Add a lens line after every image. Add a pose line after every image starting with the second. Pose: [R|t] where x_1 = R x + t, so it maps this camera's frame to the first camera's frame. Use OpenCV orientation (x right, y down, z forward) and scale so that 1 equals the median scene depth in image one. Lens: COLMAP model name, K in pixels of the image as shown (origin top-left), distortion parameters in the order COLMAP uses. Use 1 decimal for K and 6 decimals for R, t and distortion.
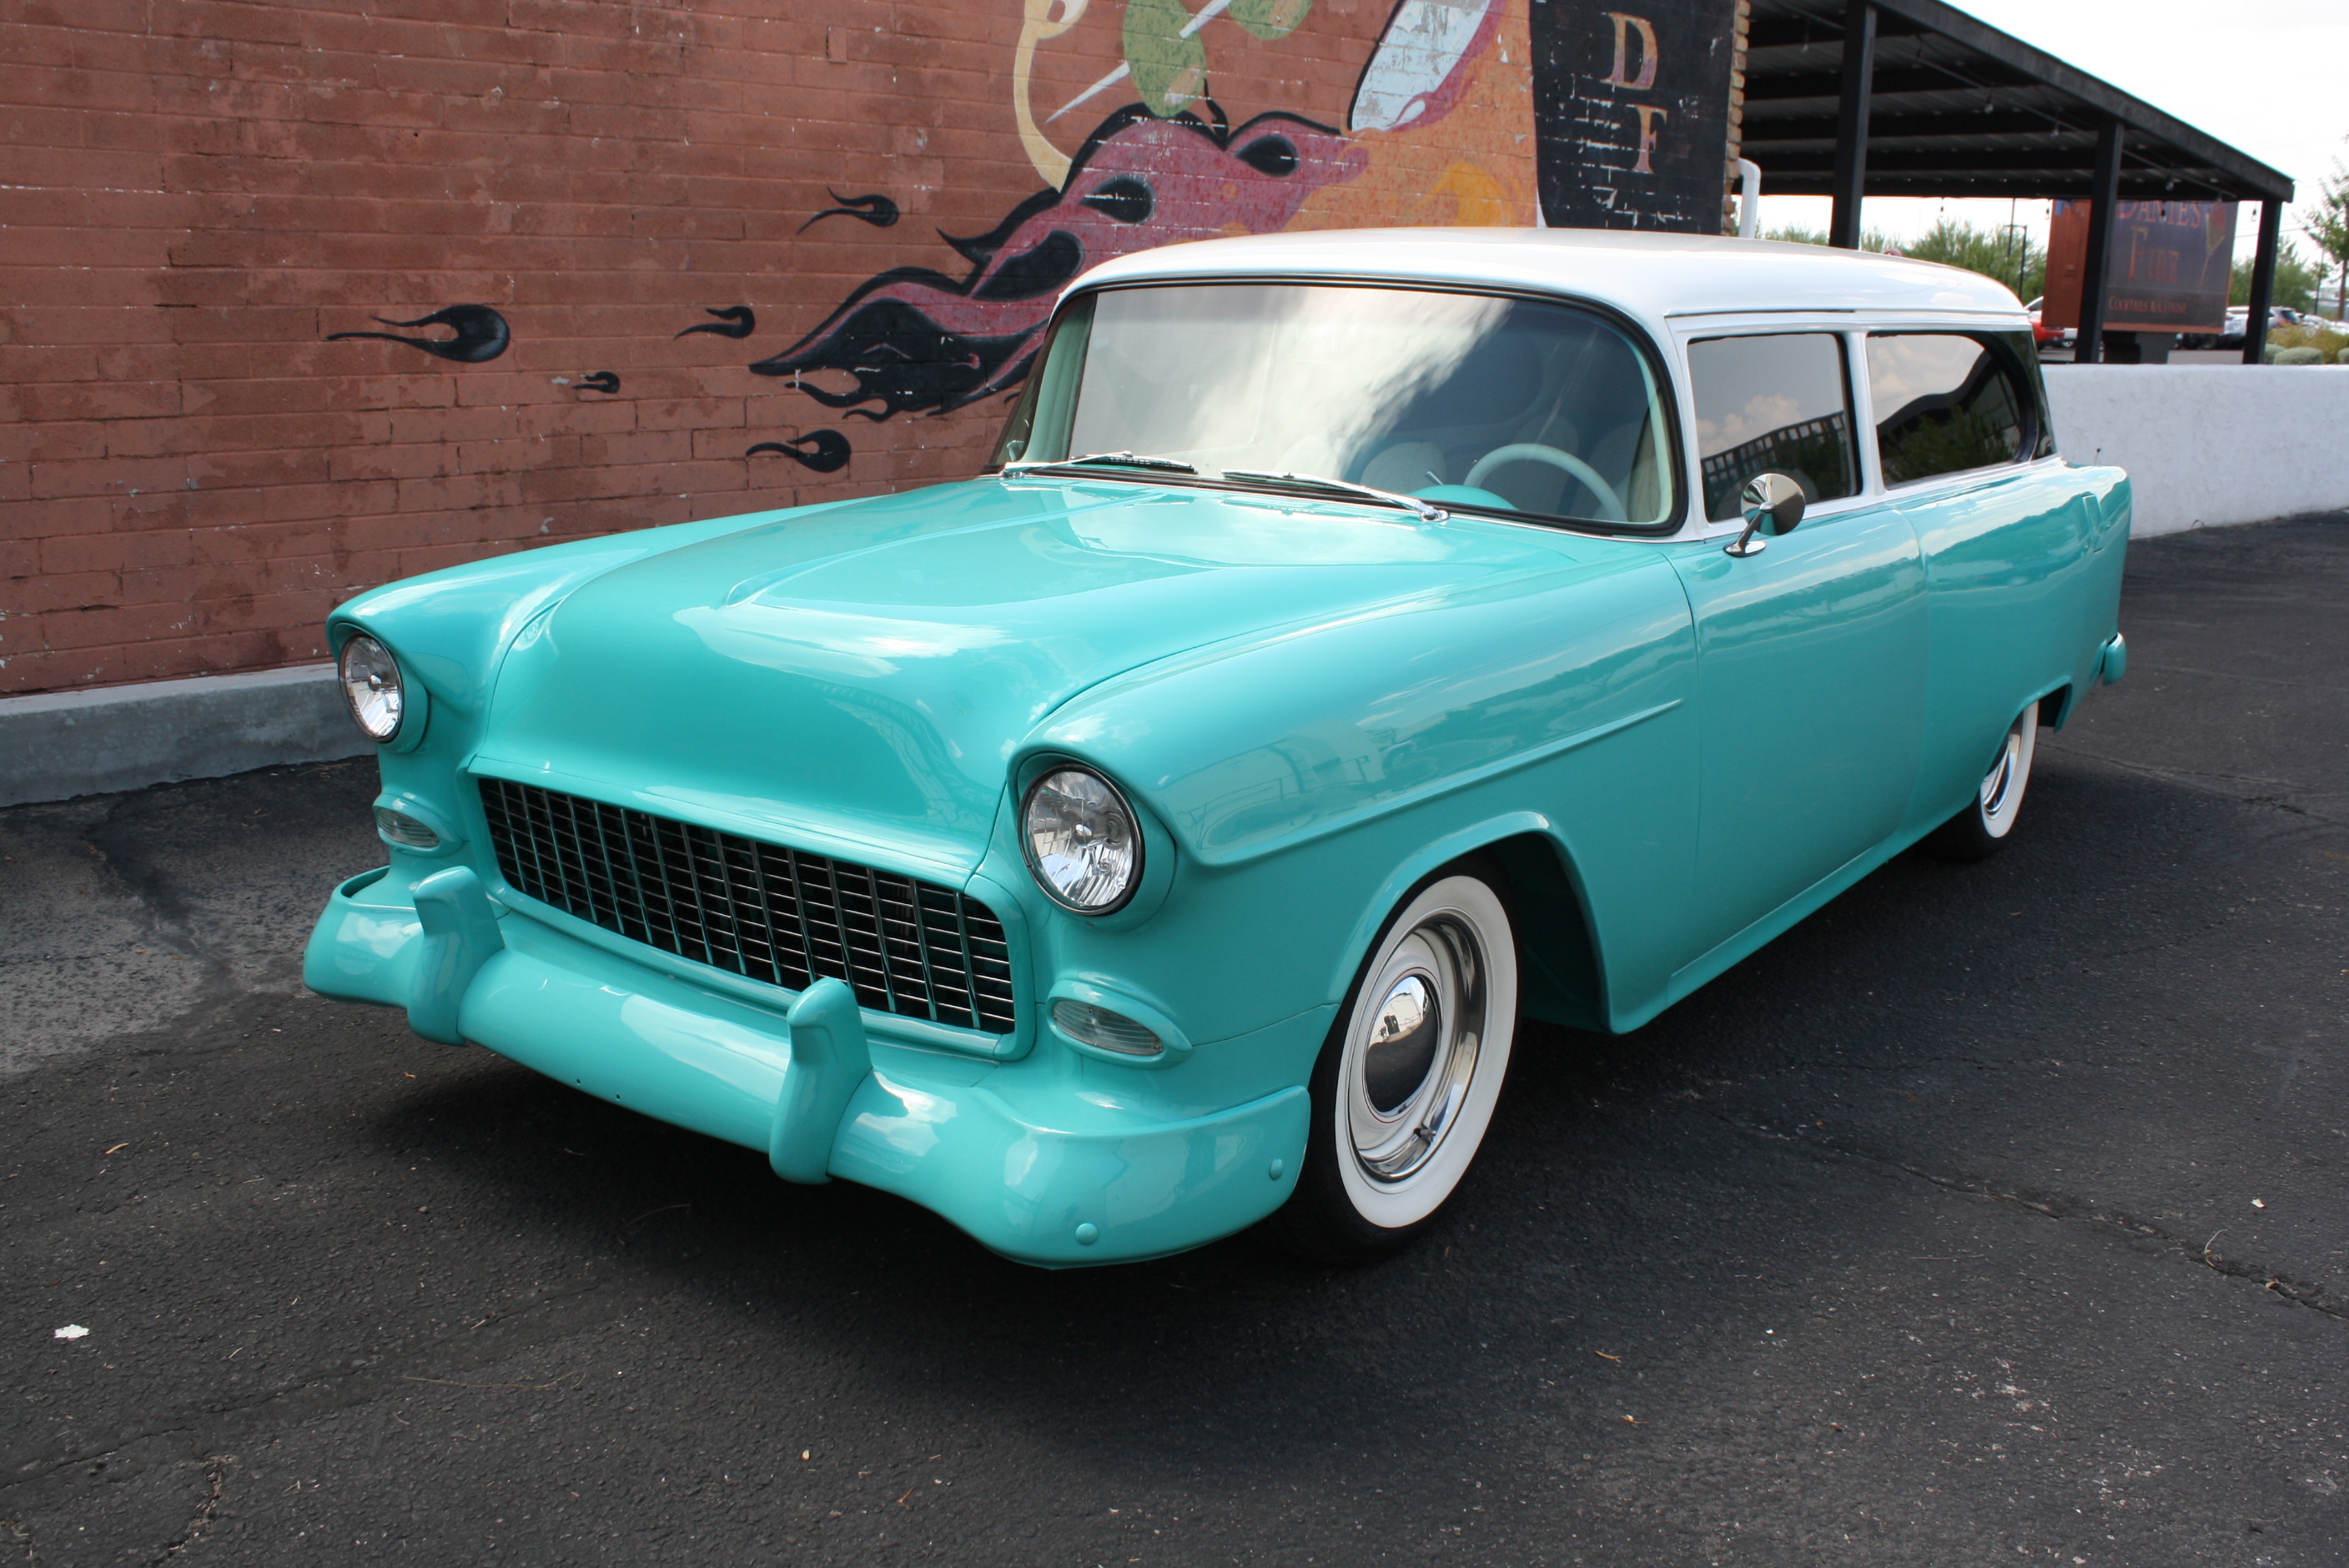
lens RADIAL K [[2052.3, 0, 1189.8], [0, 2052.3, 786.1], [0, 0, 1]] dist [-0.148900, 0.125679]
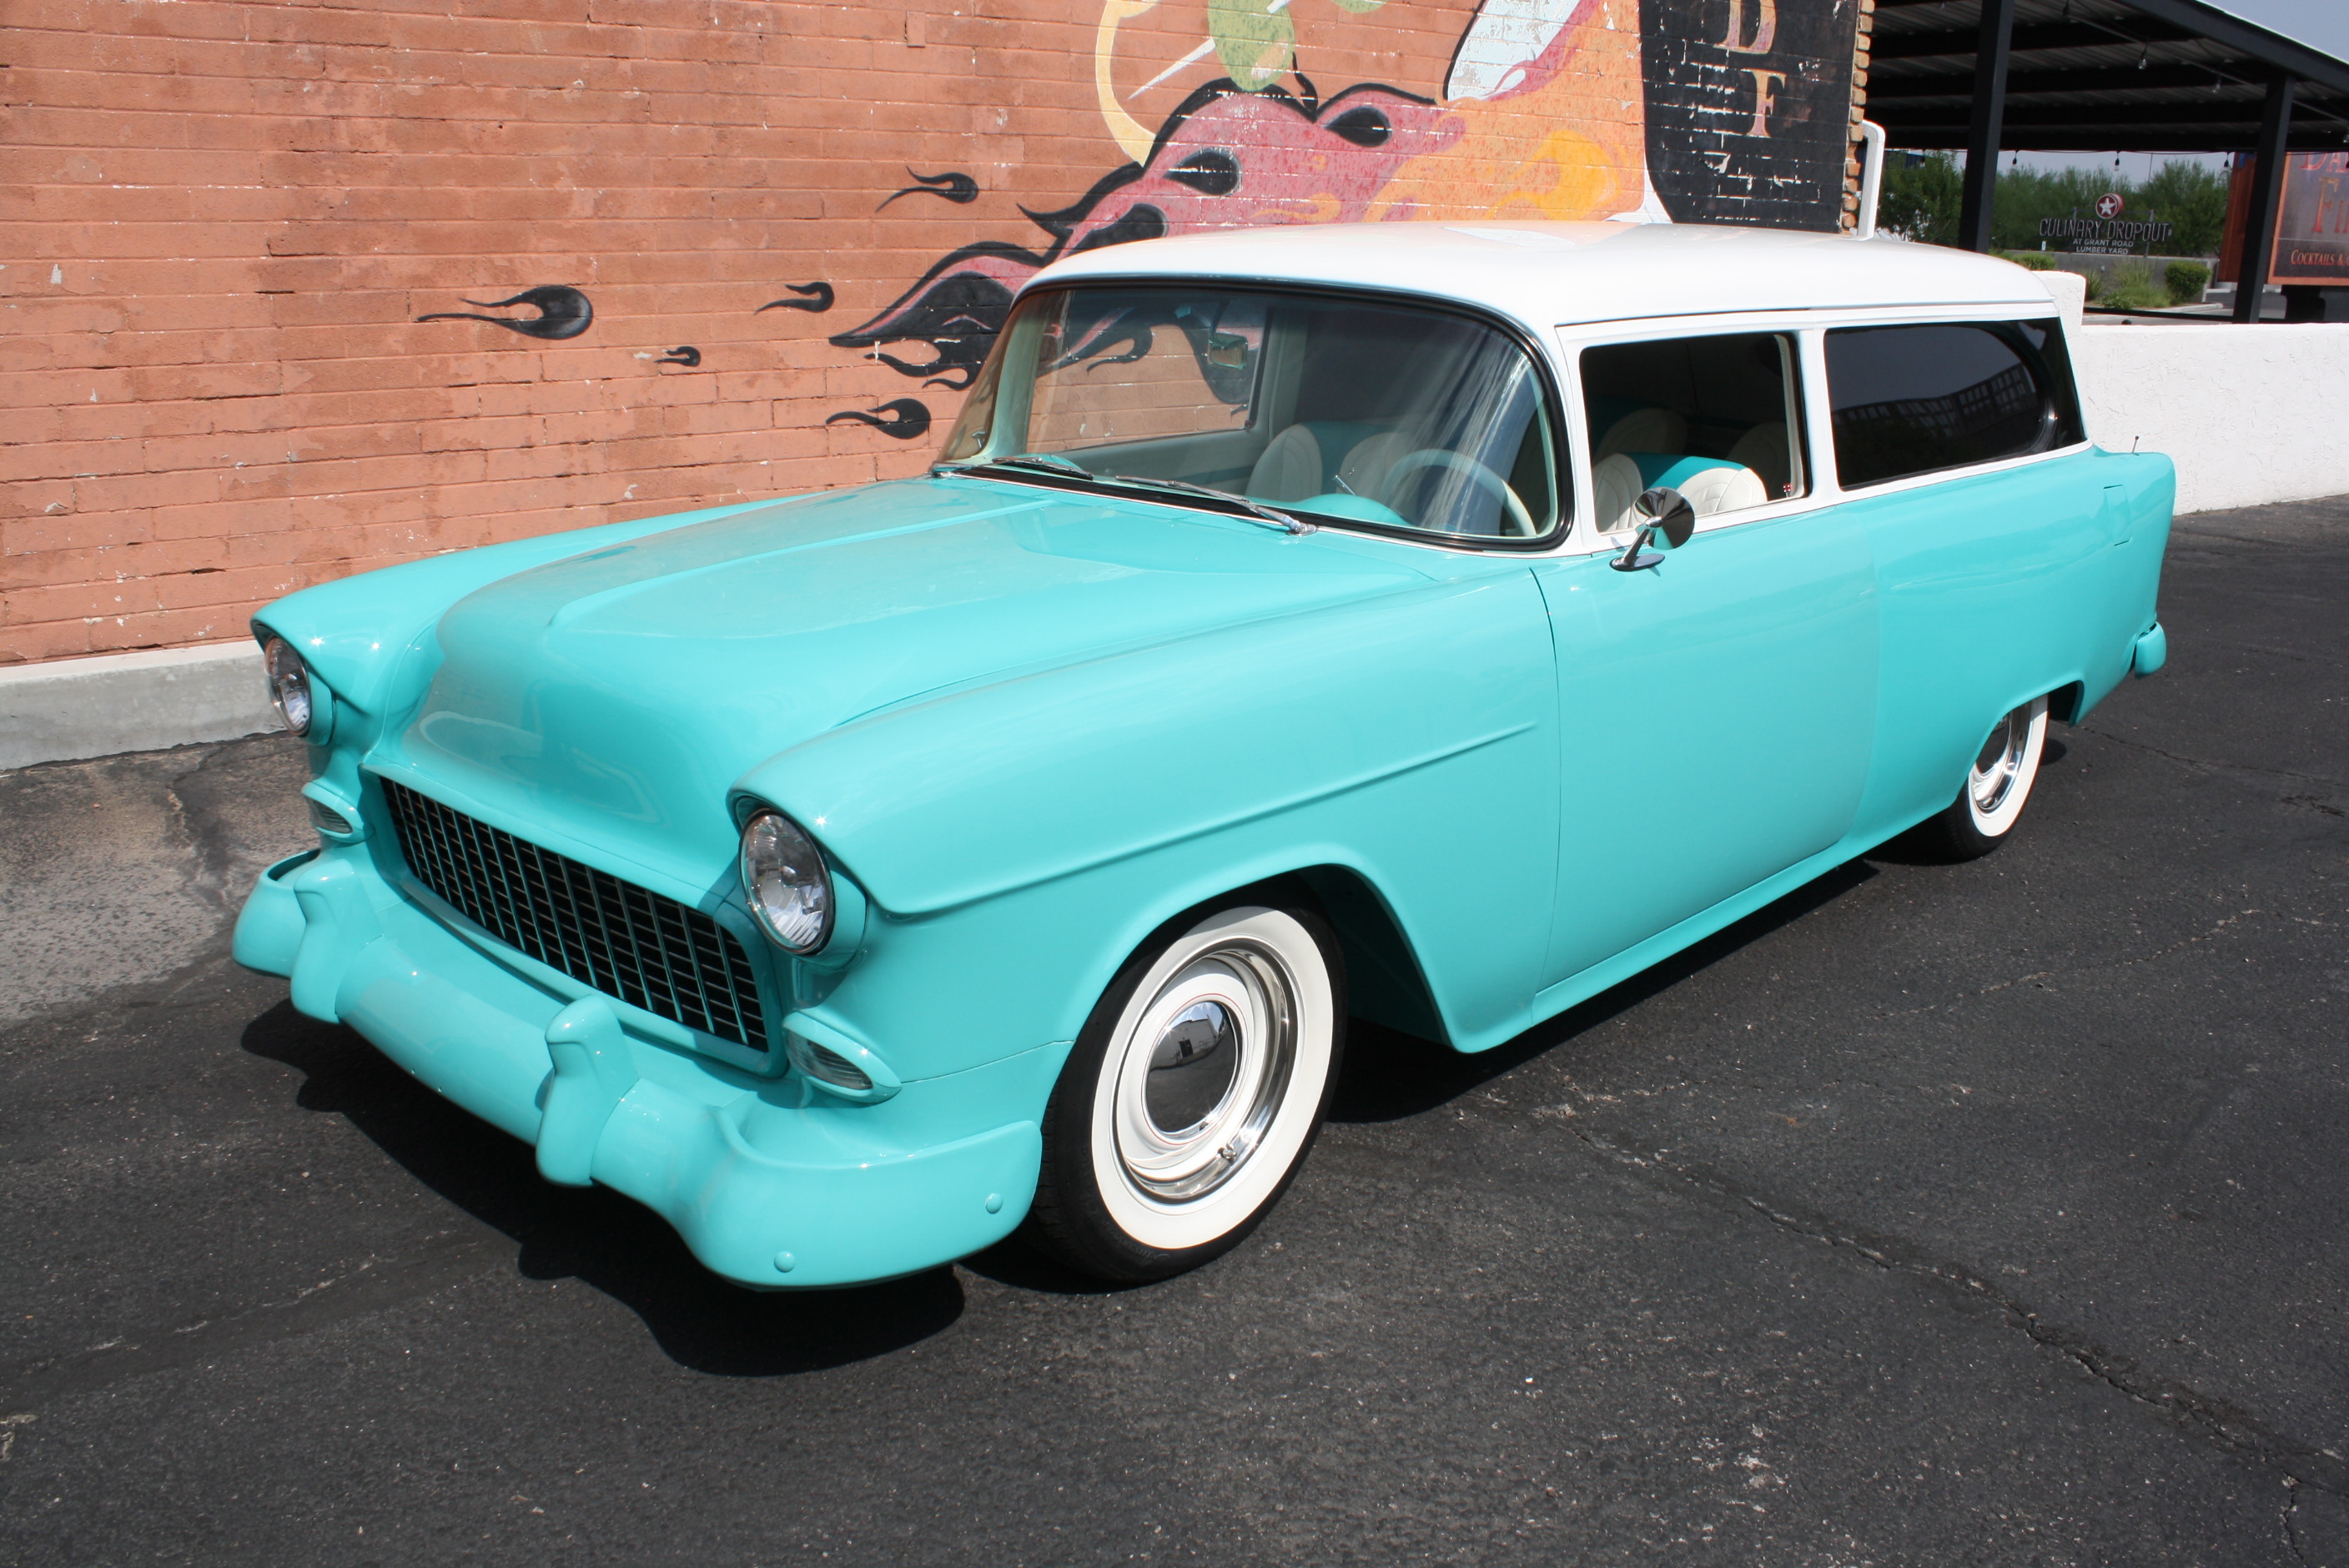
lens RADIAL K [[1945.6, 0, 1190.0], [0, 1945.6, 788.7], [0, 0, 1]] dist [-0.158315, 0.126416]
pose [[0.993051, 0.027549, -0.114411, 0.095488], [-0.022528, 0.998735, 0.044952, -0.024950], [0.115505, -0.042062, 0.992416, 0.025478]]
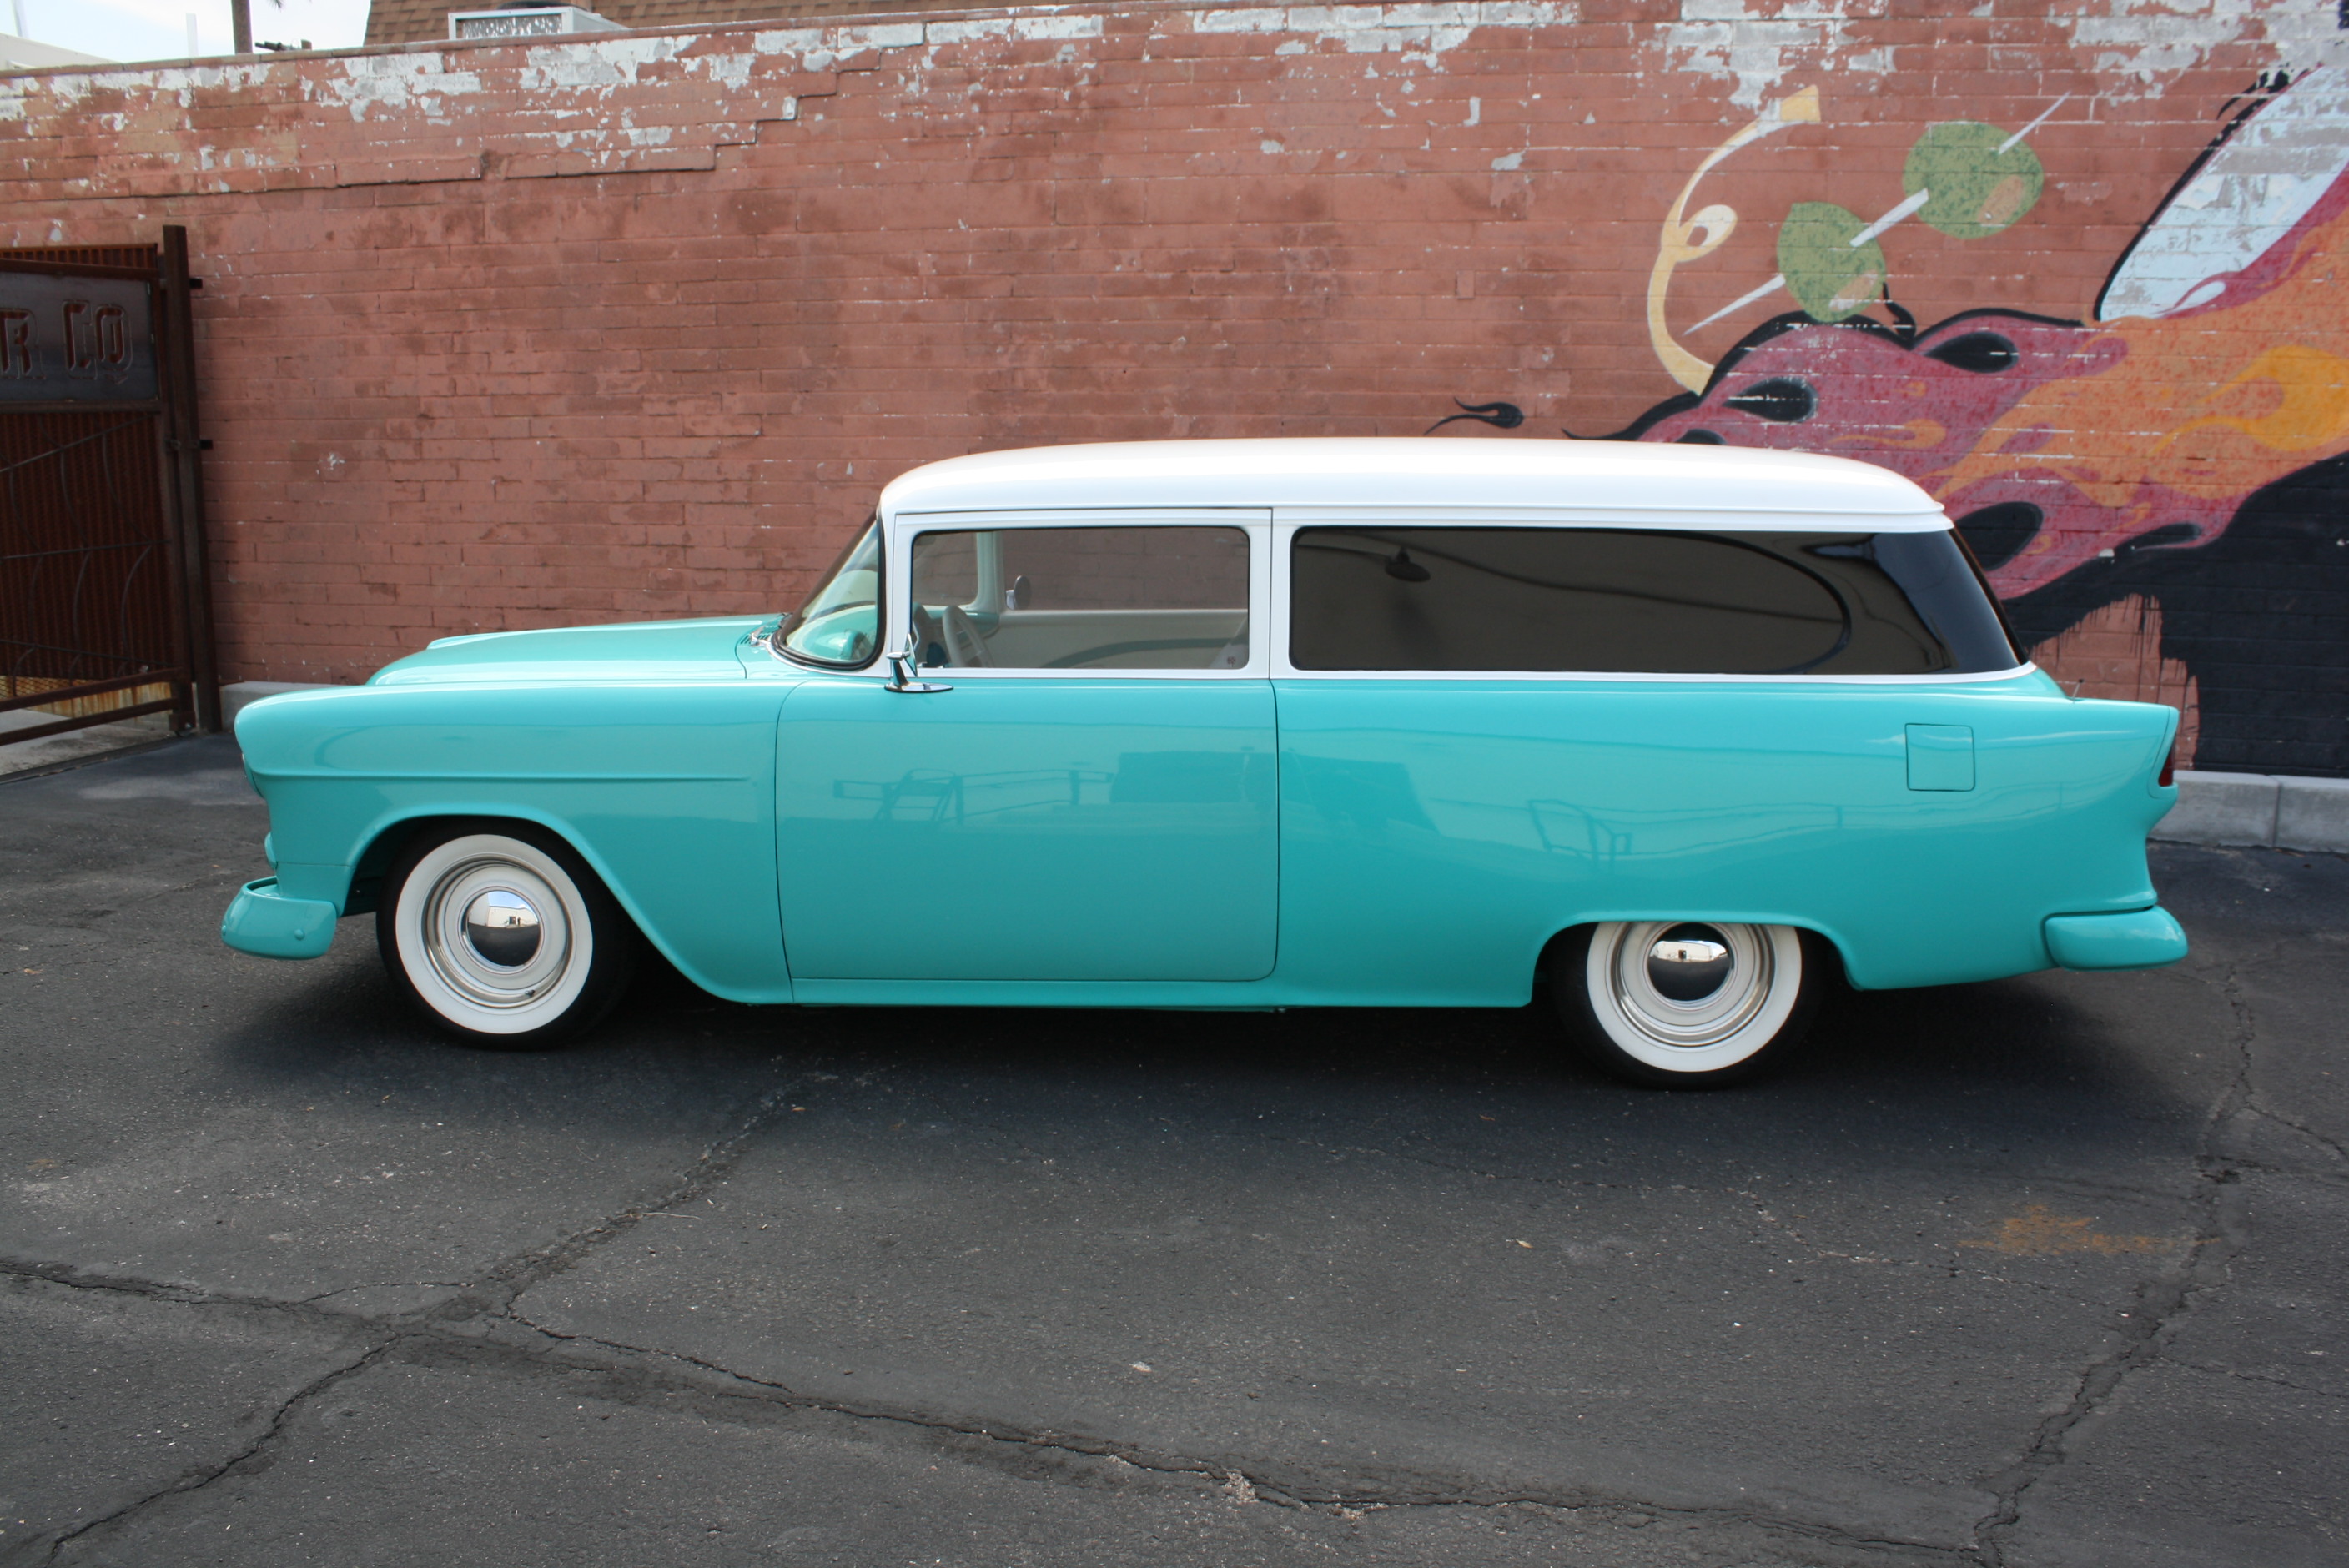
lens RADIAL K [[1945.6, 0, 1230.9], [0, 1945.6, 793.2], [0, 0, 1]] dist [-0.158315, 0.126416]
pose [[0.564156, 0.136595, -0.814291, 0.814086], [-0.191814, 0.980921, 0.031654, -0.073203], [0.803079, 0.138334, 0.579593, 0.249562]]
